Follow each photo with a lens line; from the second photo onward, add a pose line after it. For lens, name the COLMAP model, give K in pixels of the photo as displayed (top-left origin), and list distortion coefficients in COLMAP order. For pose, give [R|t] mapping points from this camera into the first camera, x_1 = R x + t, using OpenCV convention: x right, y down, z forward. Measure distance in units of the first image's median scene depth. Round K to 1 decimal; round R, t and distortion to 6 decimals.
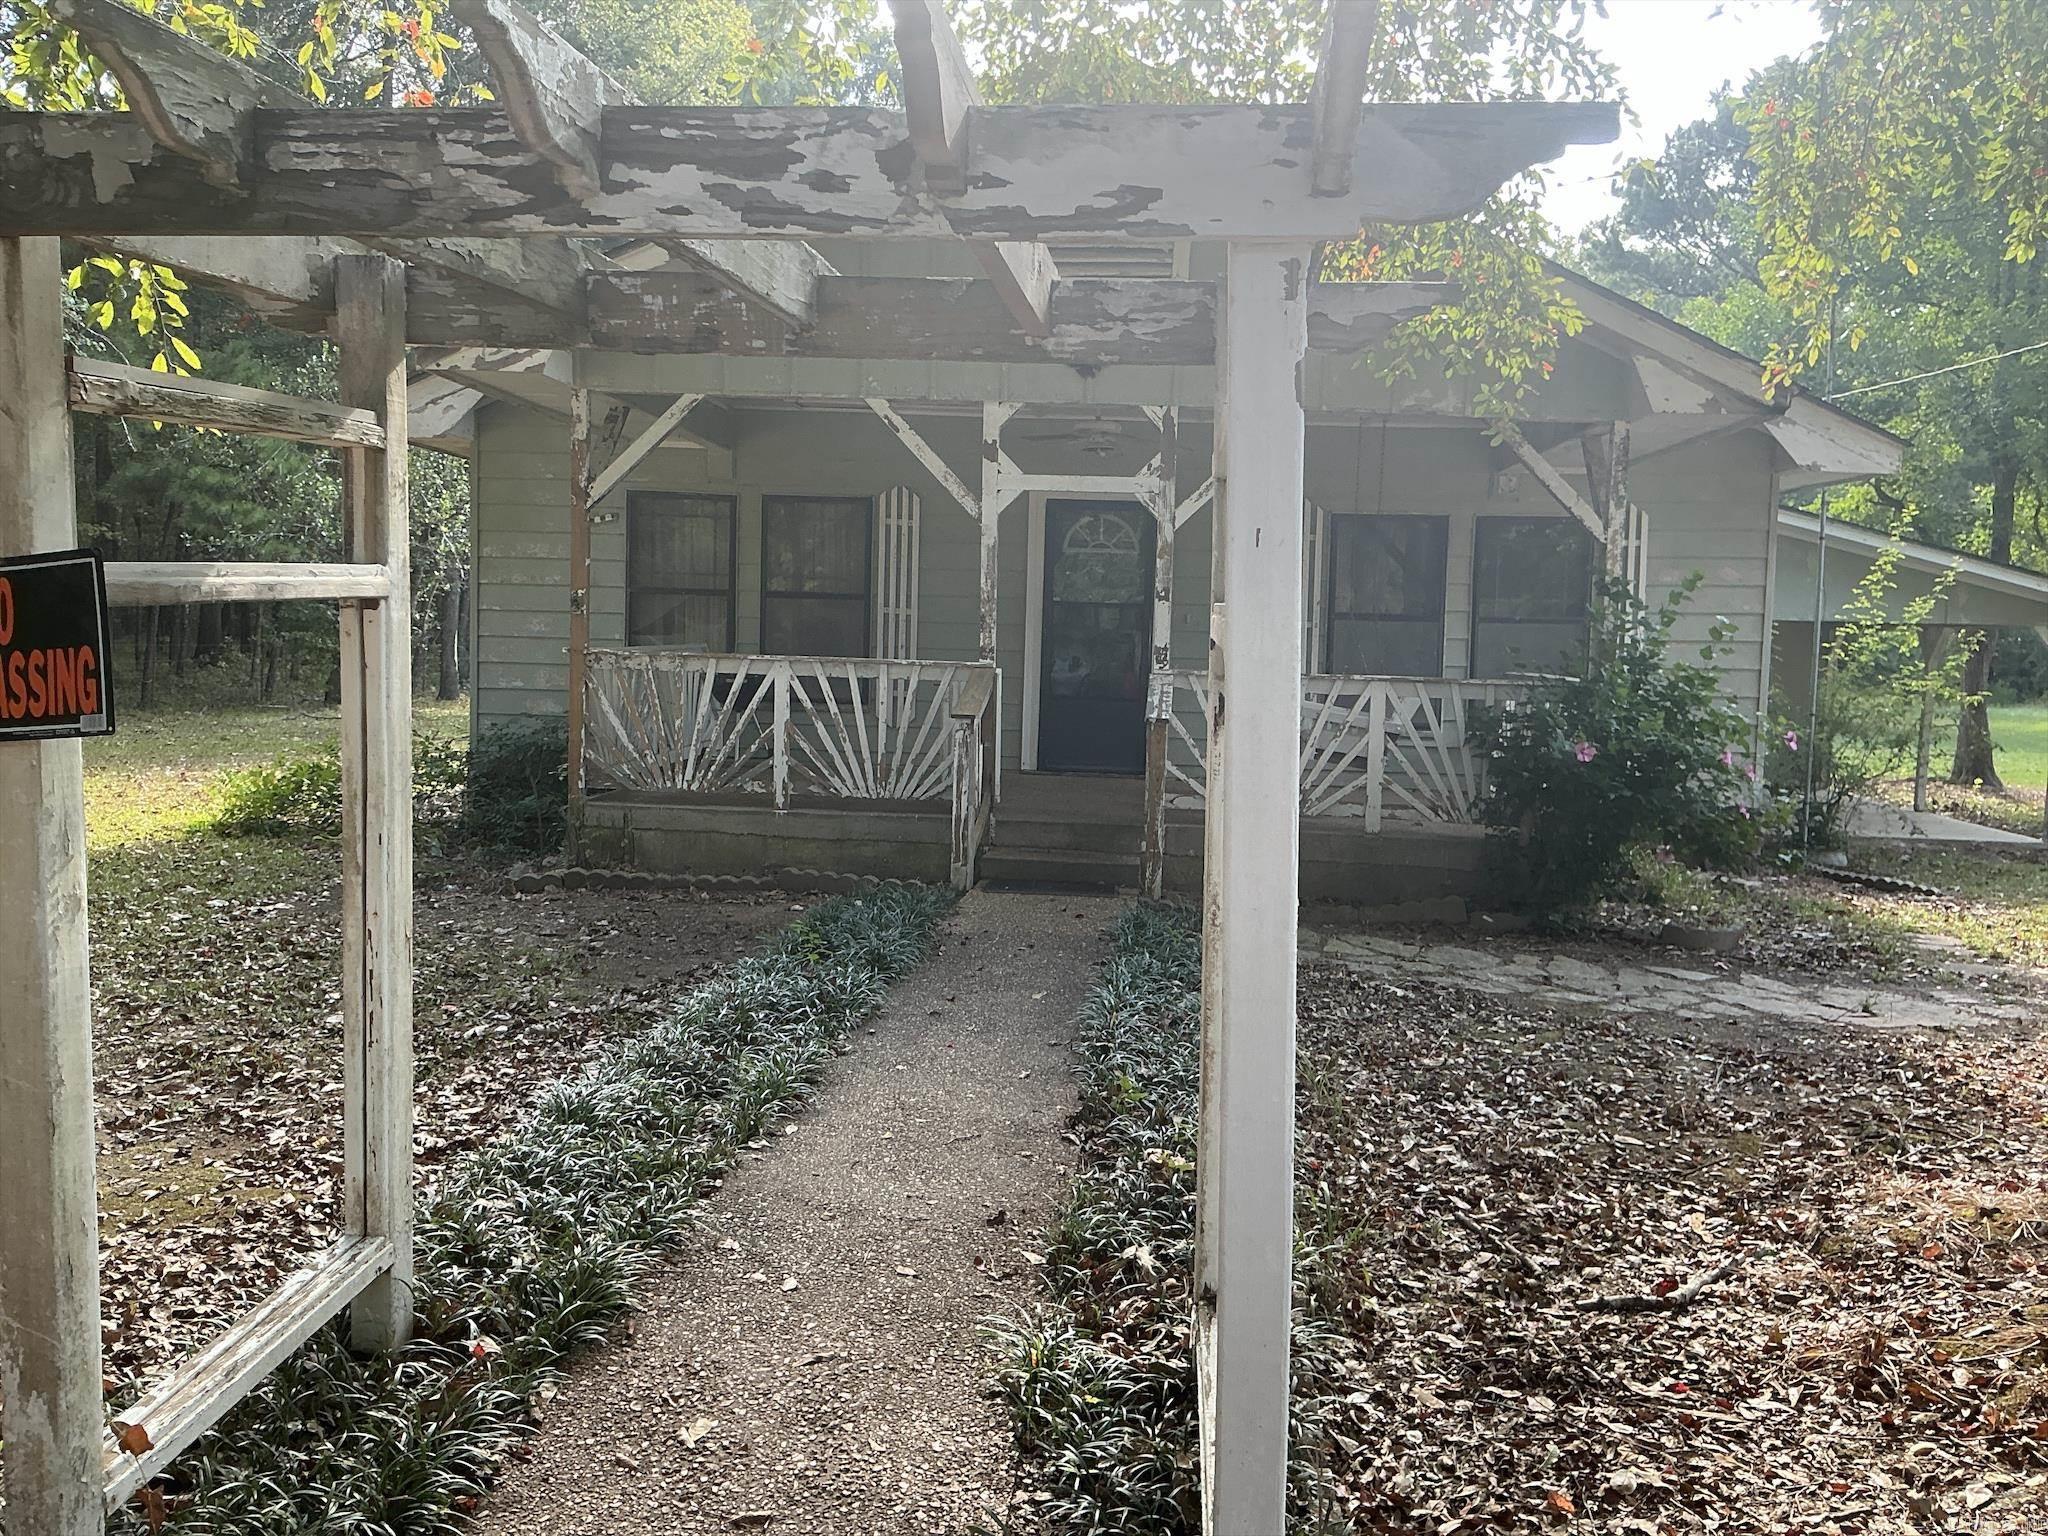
lens RADIAL K [[1661.2, 0, 1017.4], [0, 1661.2, 794.4], [0, 0, 1]] dist [0.134600, -0.305688]
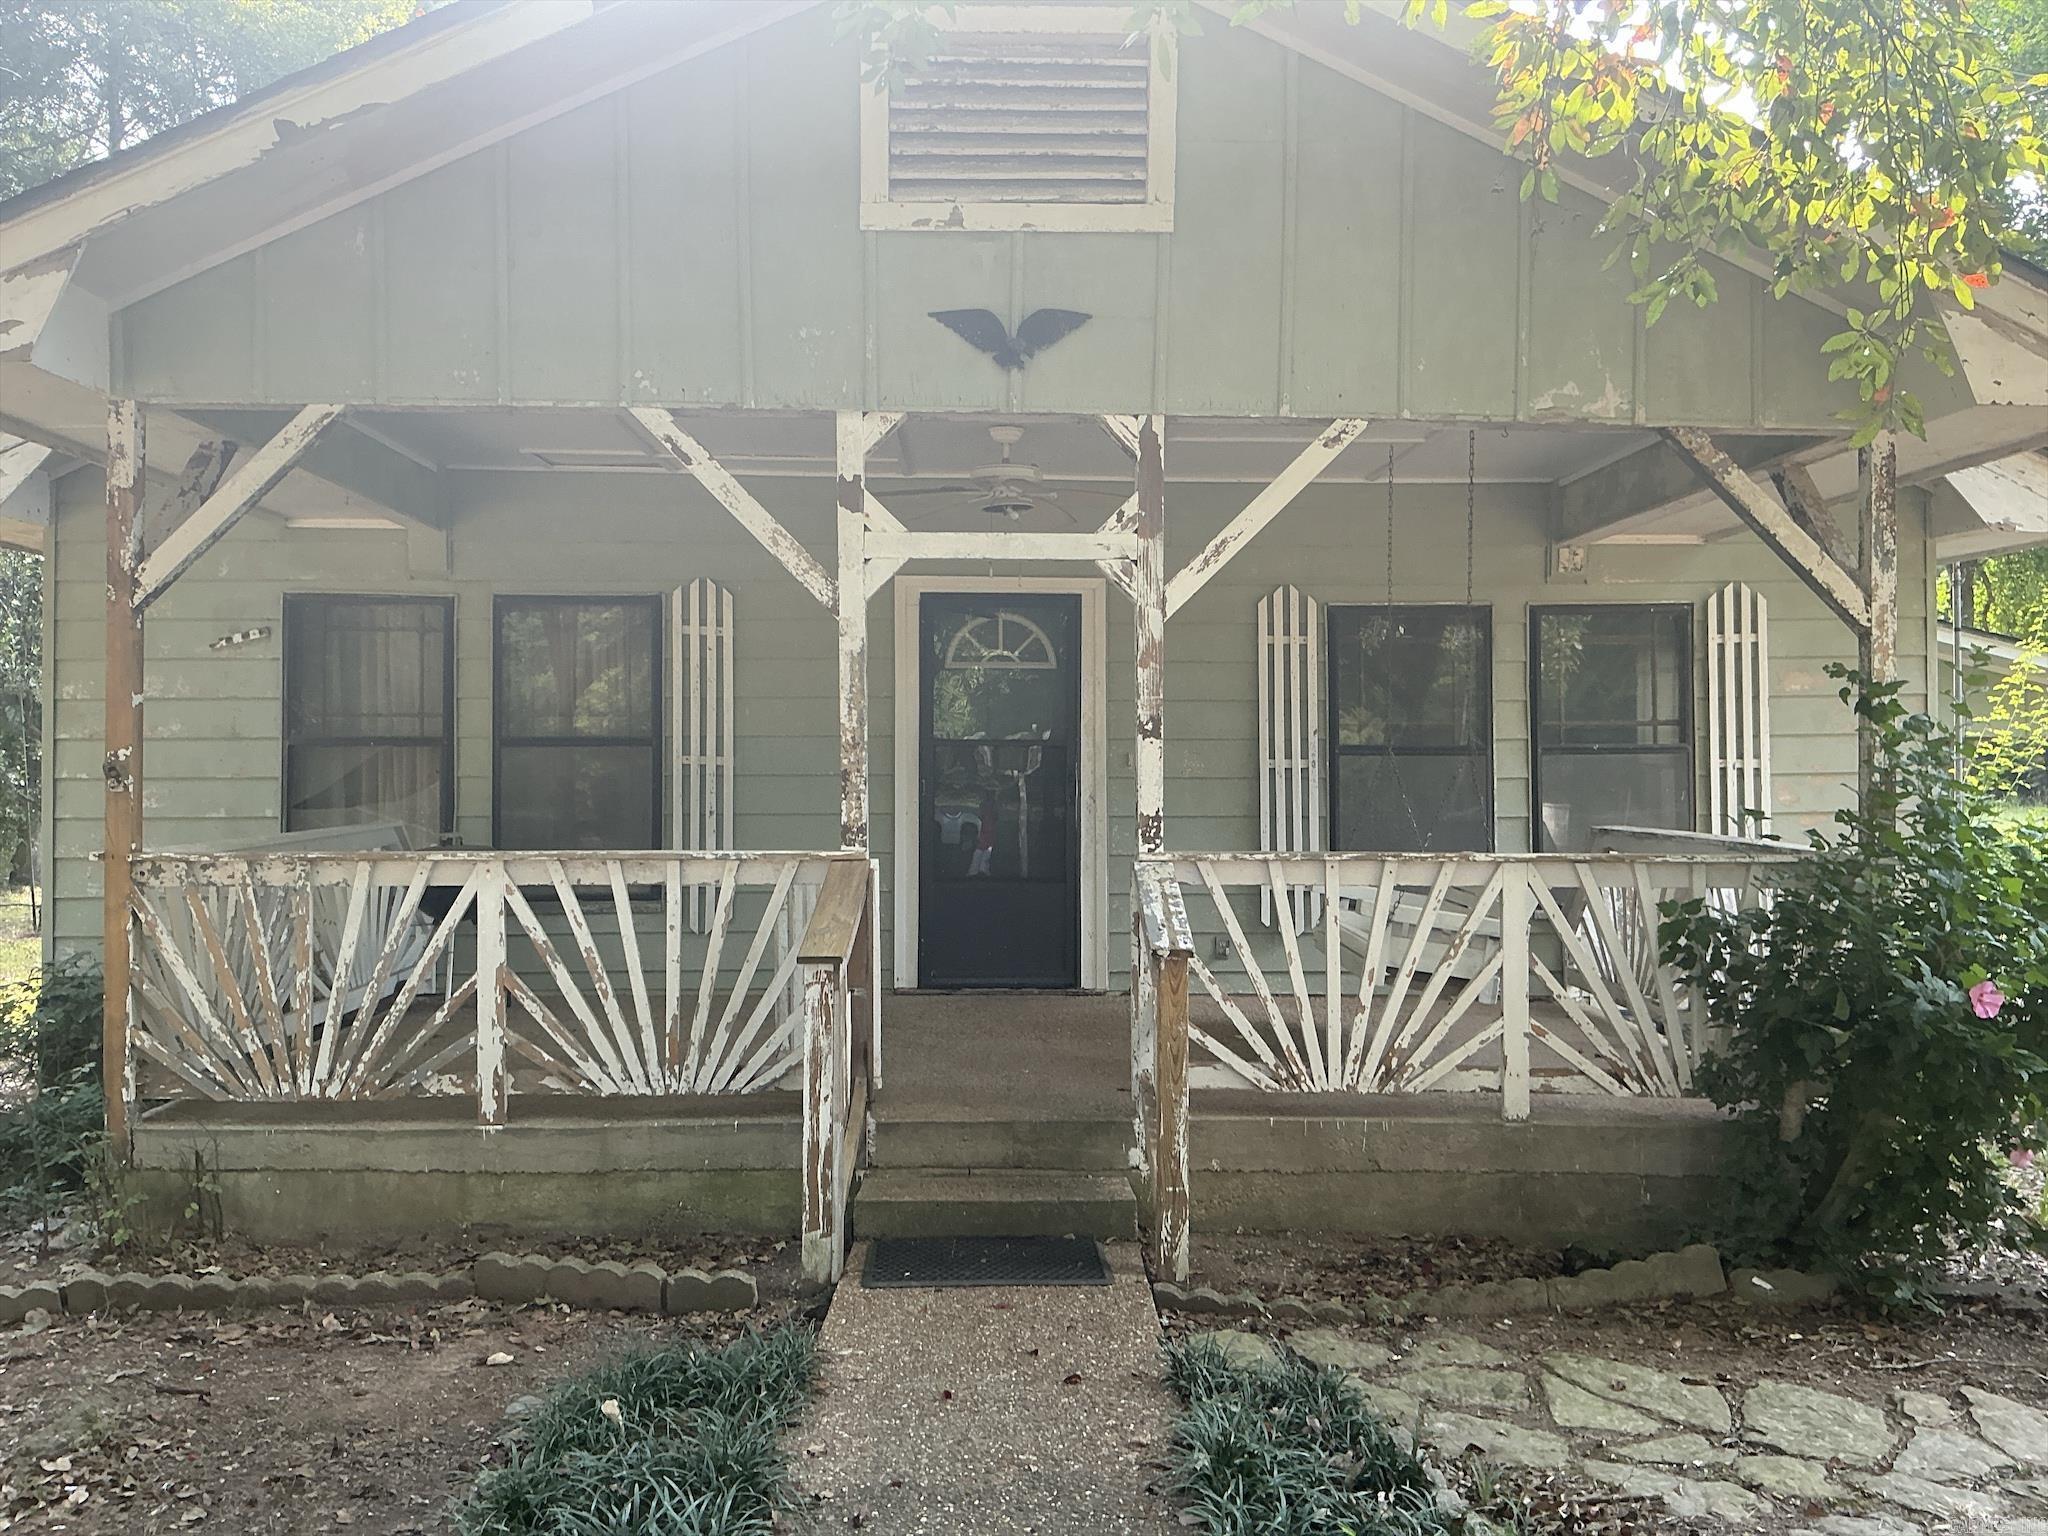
lens RADIAL K [[1708.1, 0, 1028.2], [0, 1708.1, 776.9], [0, 0, 1]] dist [0.137244, -0.287053]
pose [[0.993783, -0.030143, 0.107174, -0.021466], [0.039566, 0.995430, -0.086913, -0.051170], [-0.104064, 0.090613, 0.990434, 0.402322]]
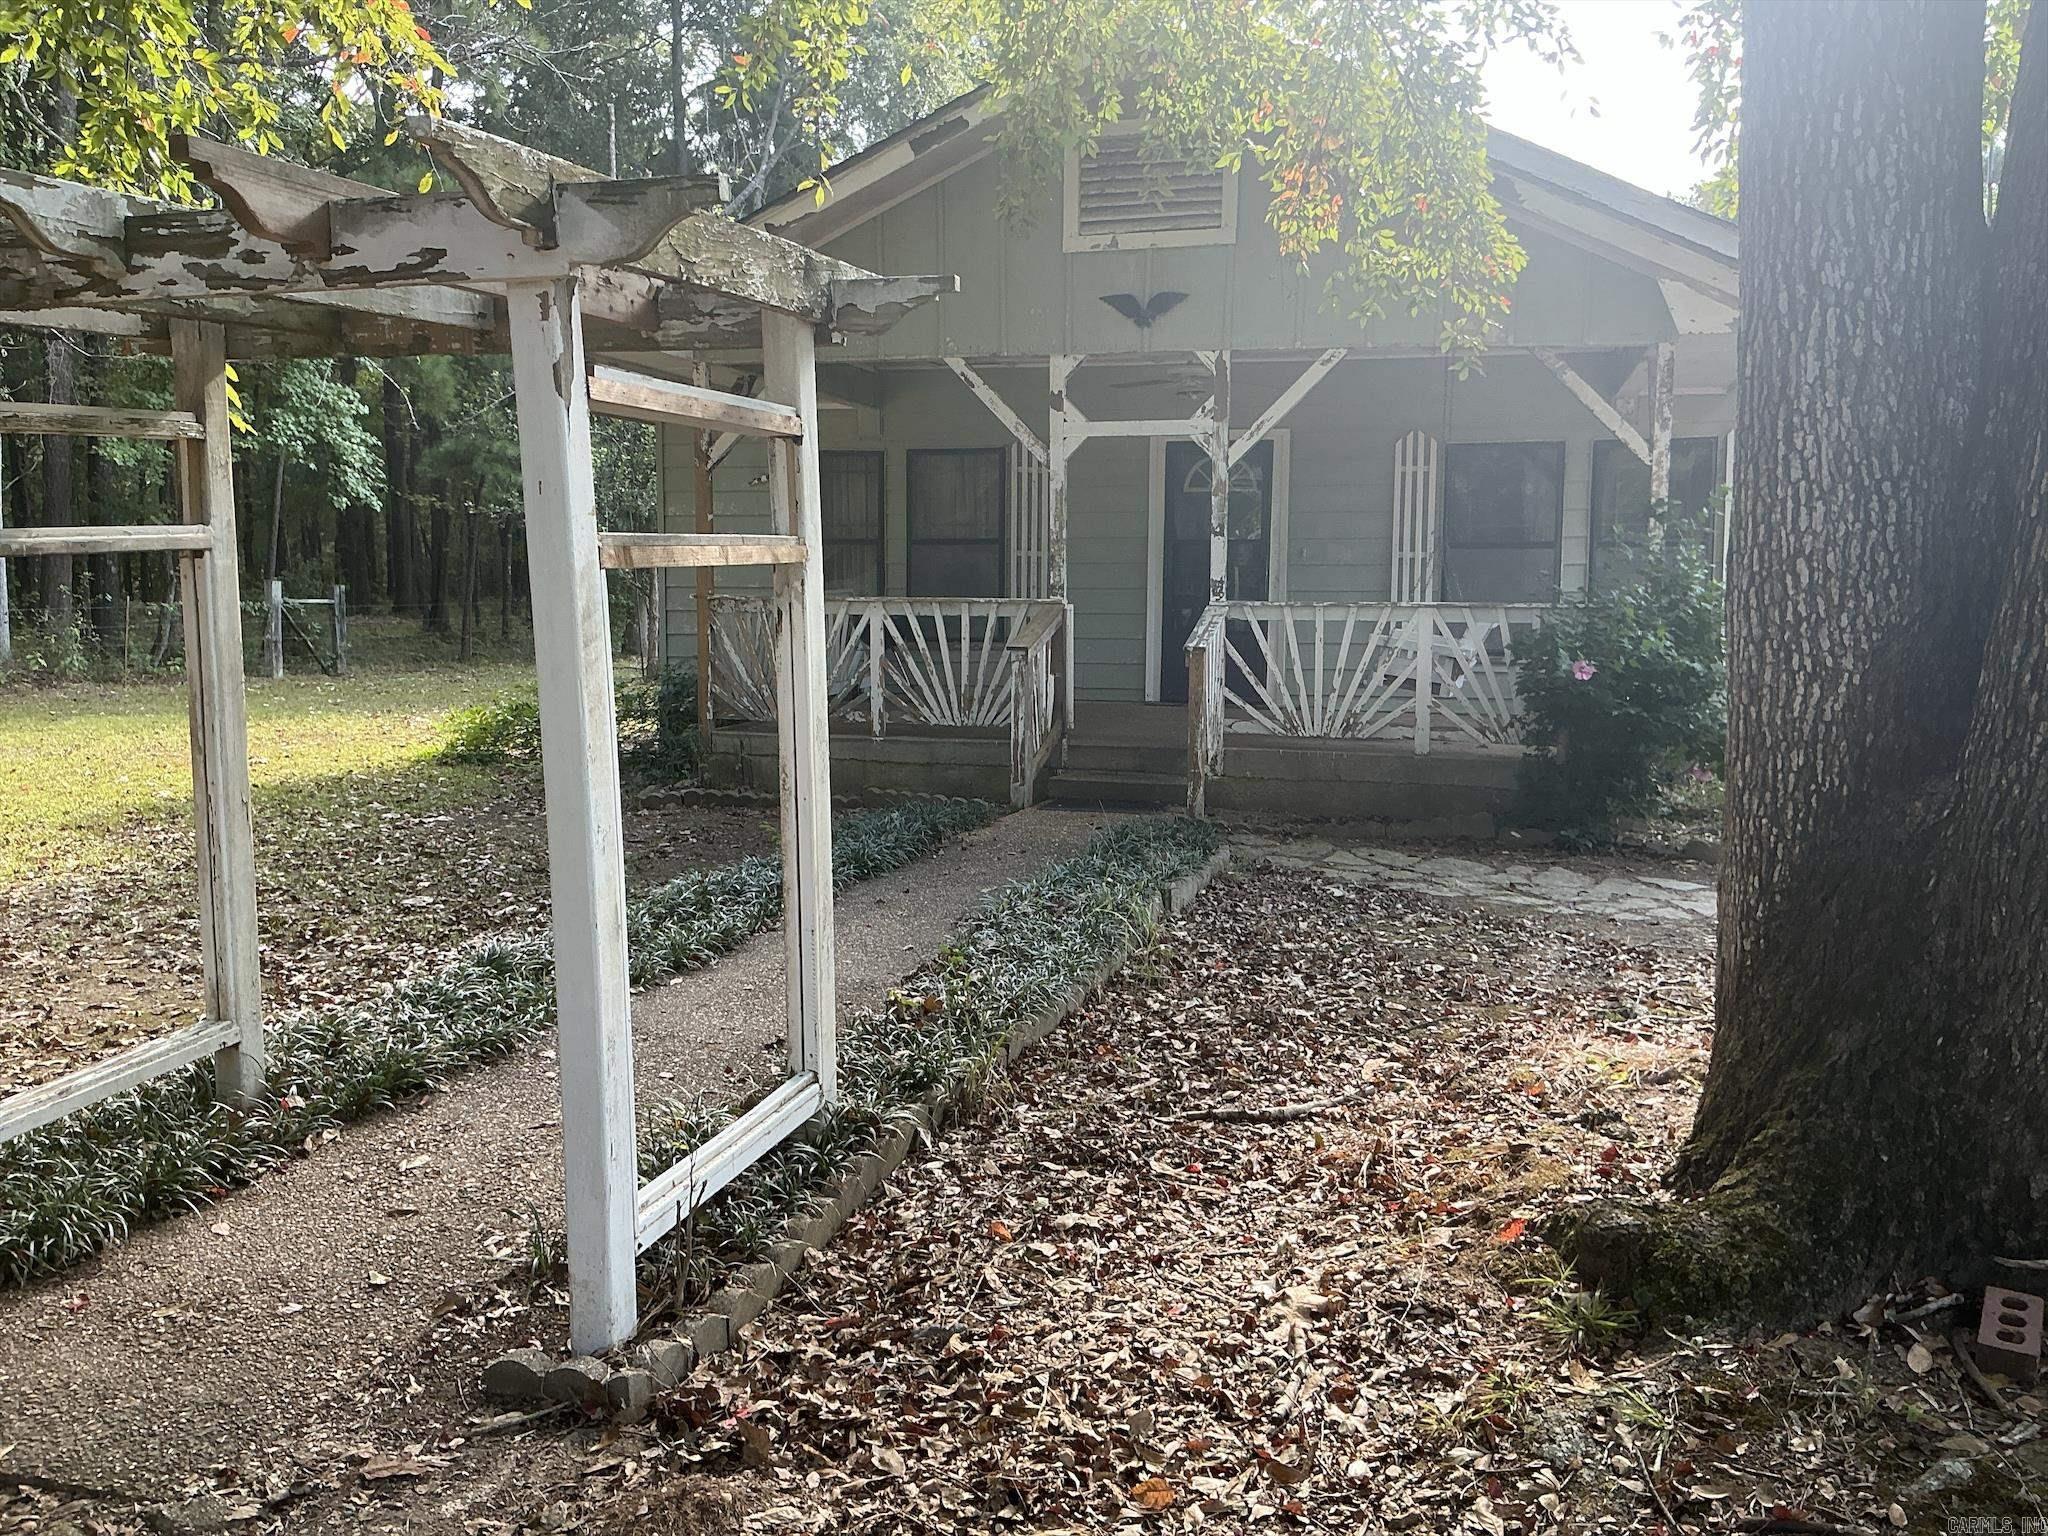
lens RADIAL K [[1652.5, 0, 1019.0], [0, 1652.5, 793.0], [0, 0, 1]] dist [0.117747, -0.232381]
pose [[0.982793, -0.001311, -0.184707, 0.157618], [0.007273, 0.999474, 0.031606, 0.012725], [0.184568, -0.032406, 0.982285, -0.065261]]
